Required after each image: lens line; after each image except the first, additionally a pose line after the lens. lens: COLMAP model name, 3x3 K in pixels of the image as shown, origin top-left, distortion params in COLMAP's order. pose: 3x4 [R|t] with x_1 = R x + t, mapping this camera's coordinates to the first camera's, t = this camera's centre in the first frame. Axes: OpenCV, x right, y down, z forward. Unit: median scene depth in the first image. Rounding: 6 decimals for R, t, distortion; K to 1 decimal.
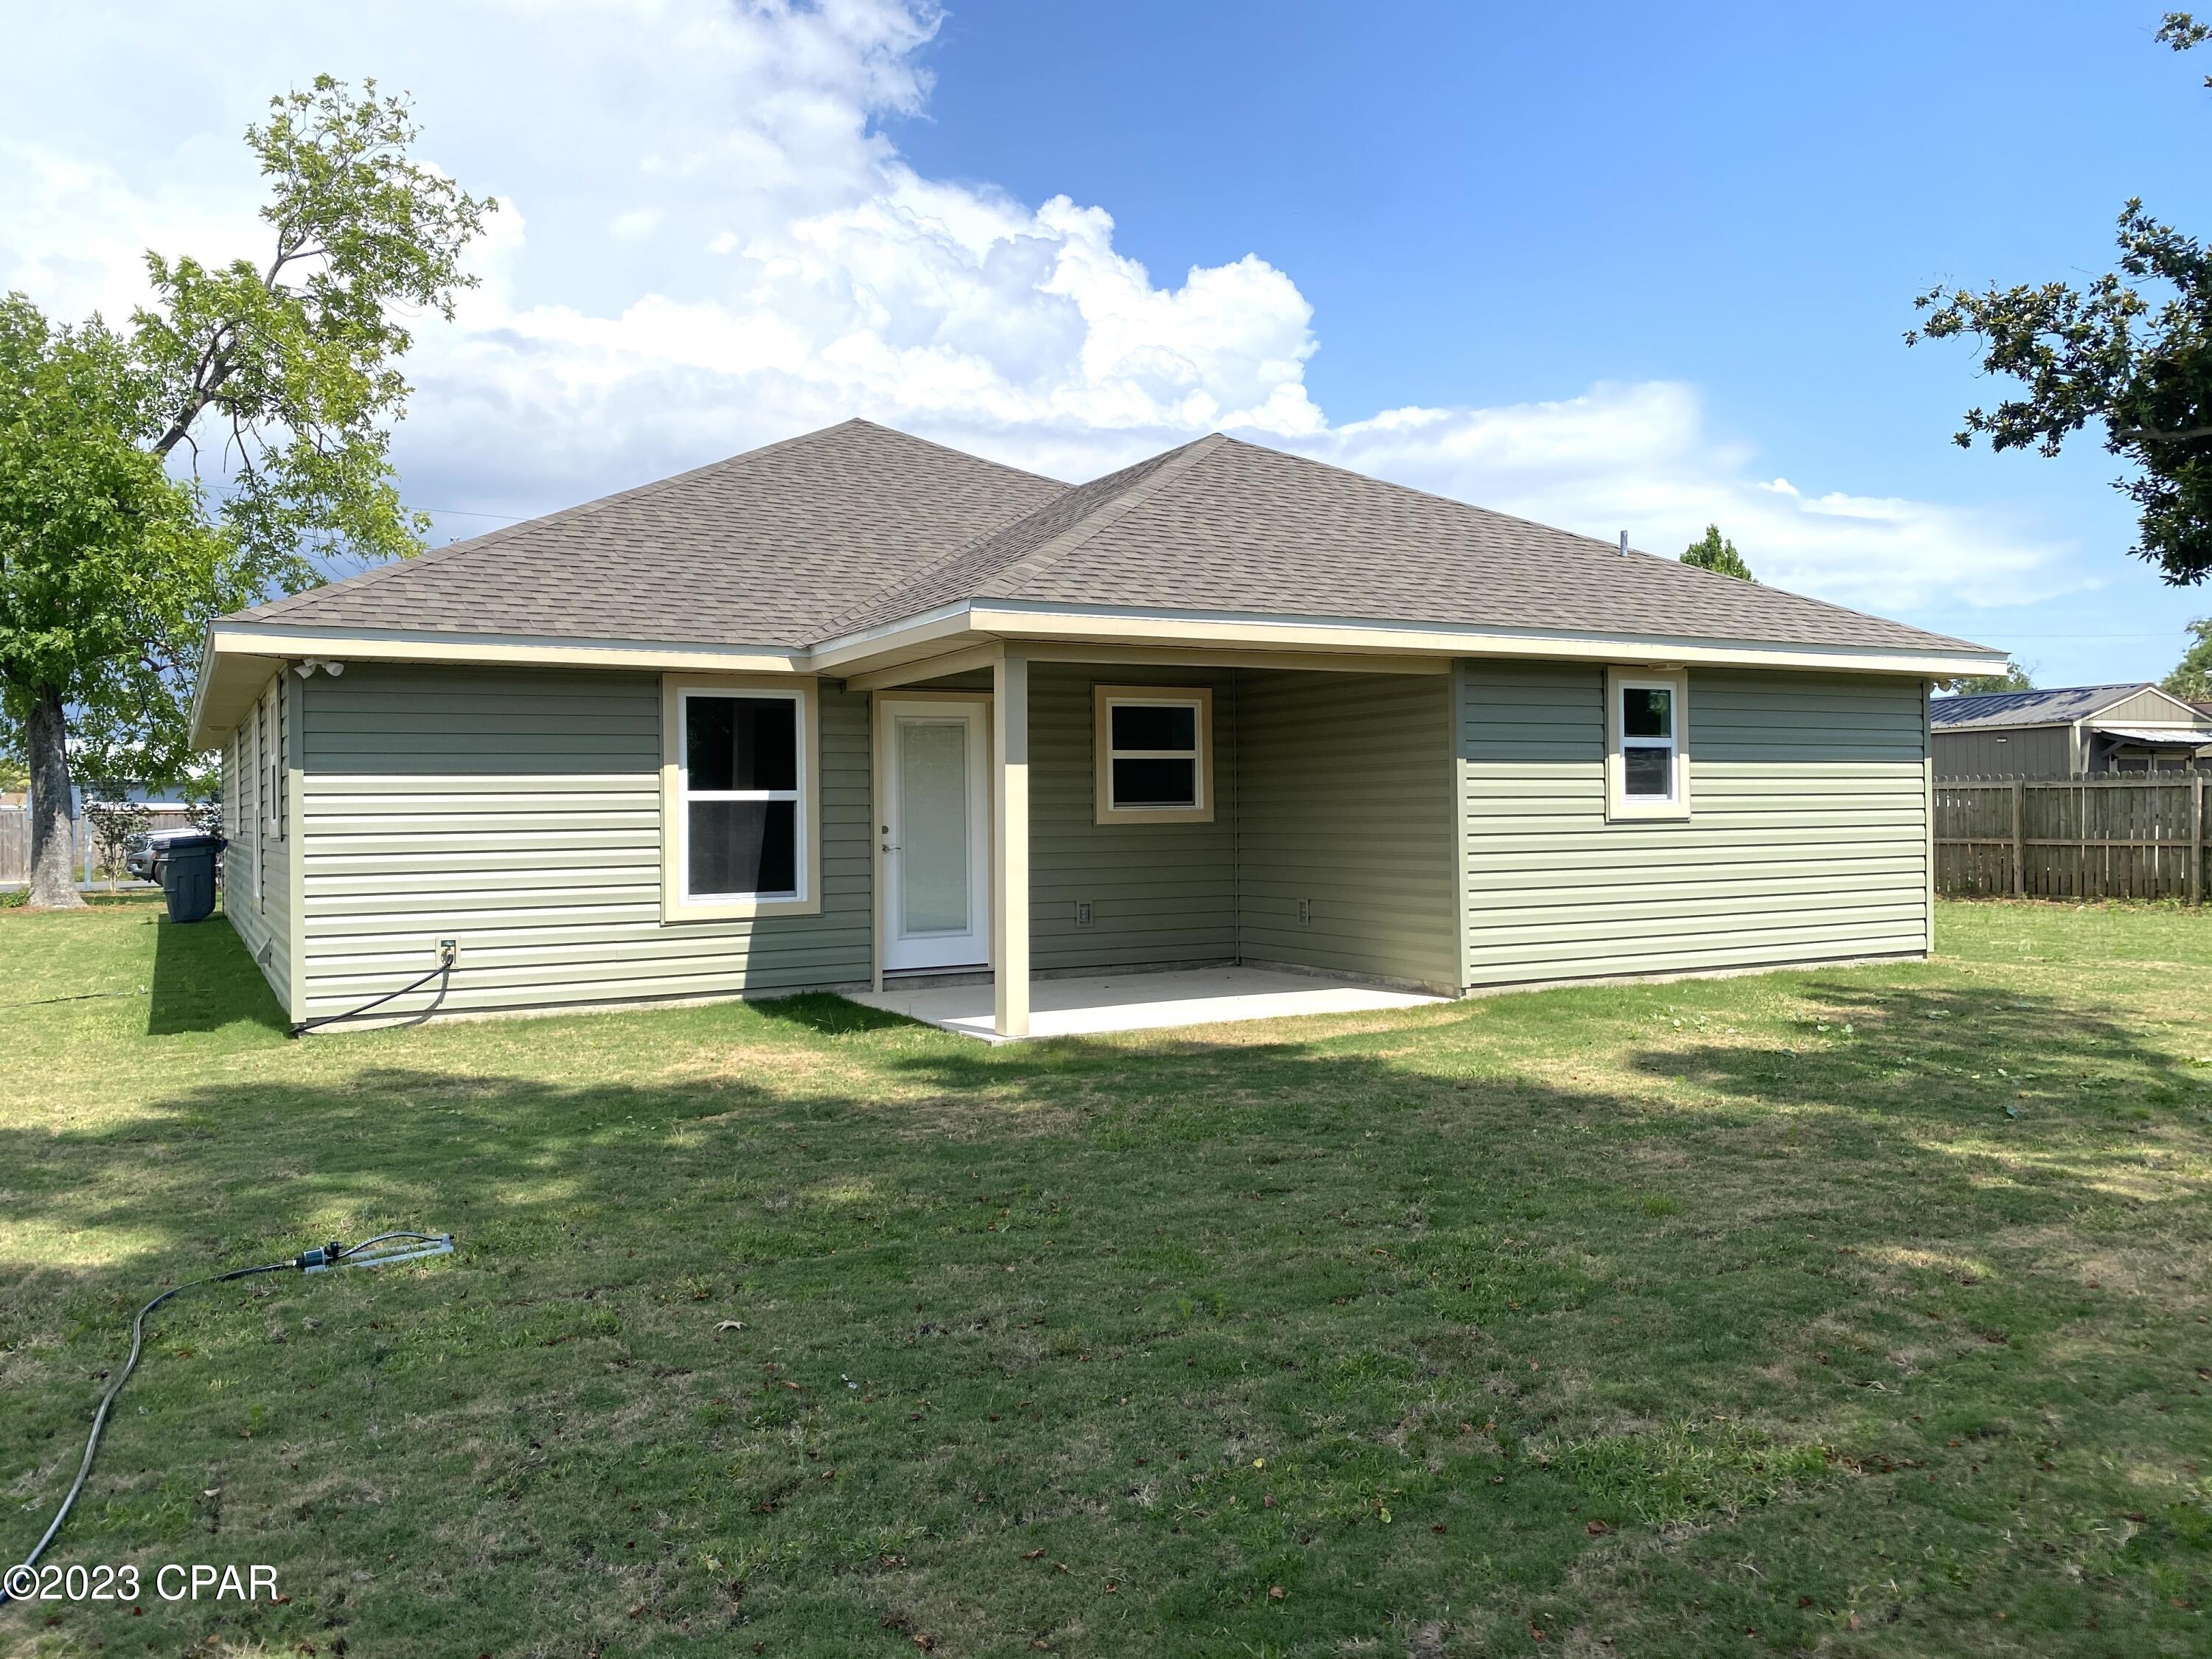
lens RADIAL K [[1655.7, 0, 1117.1], [0, 1655.7, 827.0], [0, 0, 1]] dist [0.048352, -0.055171]
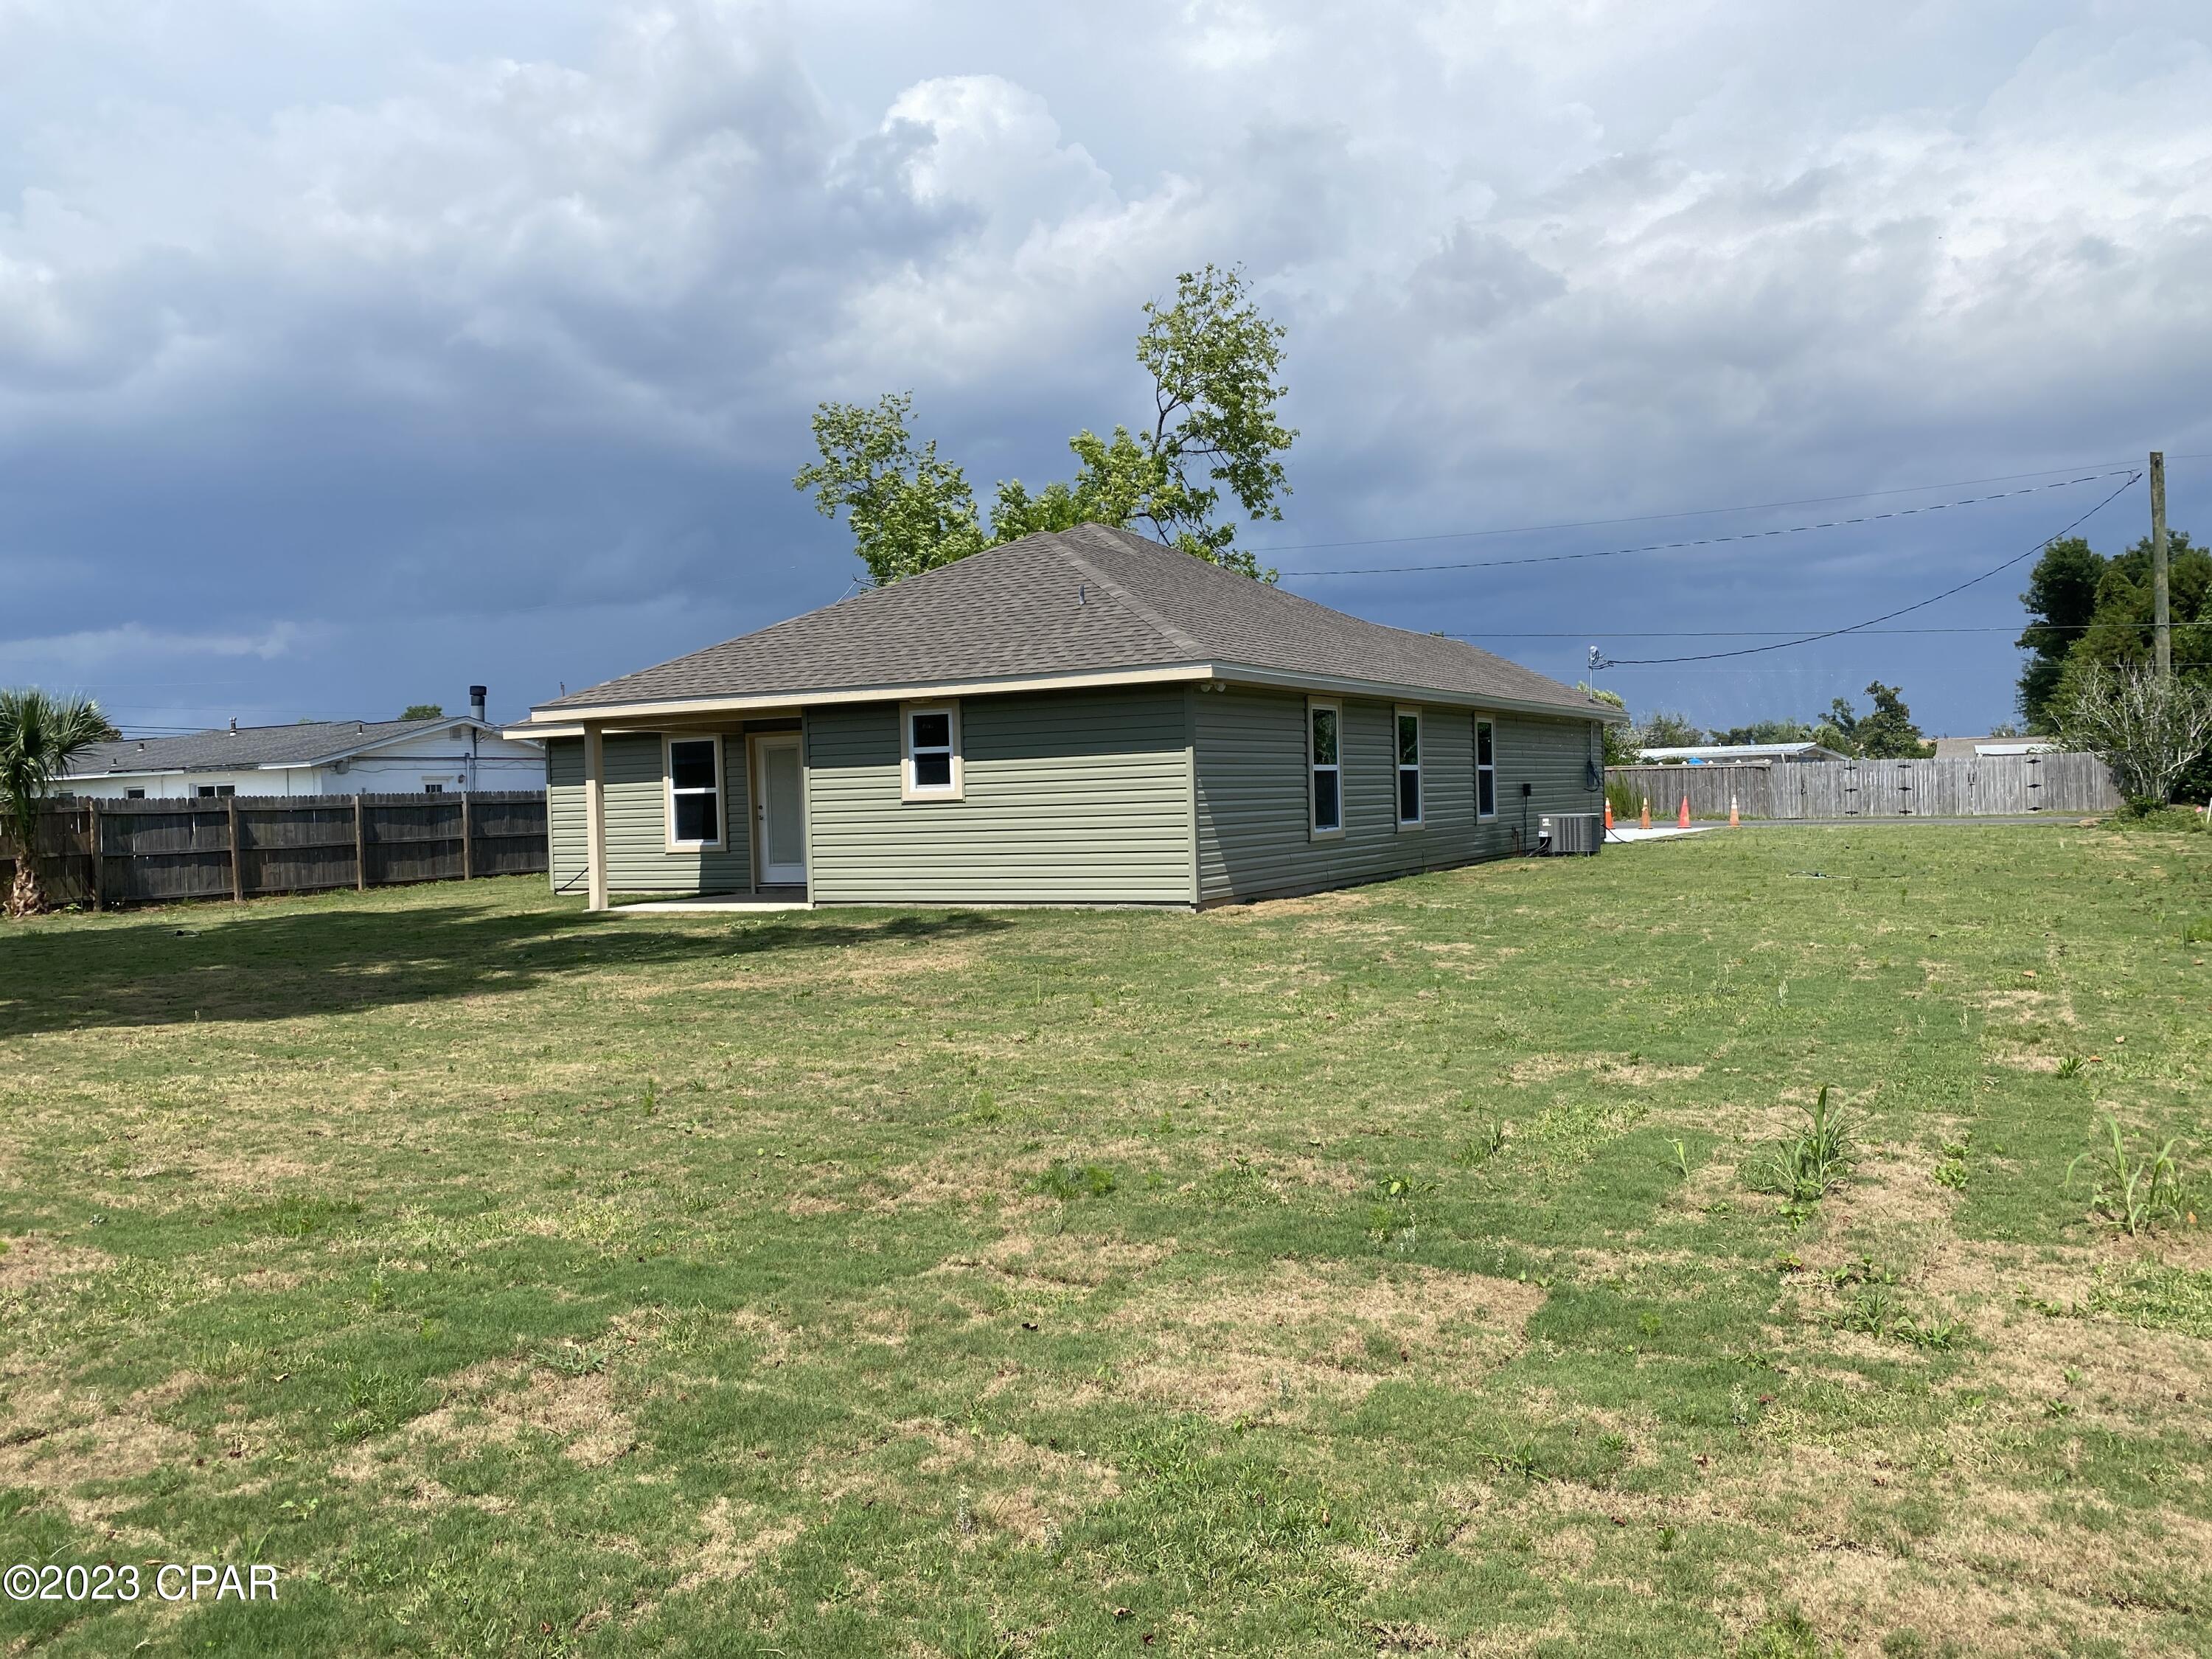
lens RADIAL K [[1655.7, 0, 1117.1], [0, 1655.7, 827.0], [0, 0, 1]] dist [0.048352, -0.055171]
pose [[0.547461, 0.010774, -0.836762, 1.722445], [0.017170, 0.999562, 0.024104, -0.014981], [0.836655, -0.027563, 0.547036, 0.323967]]
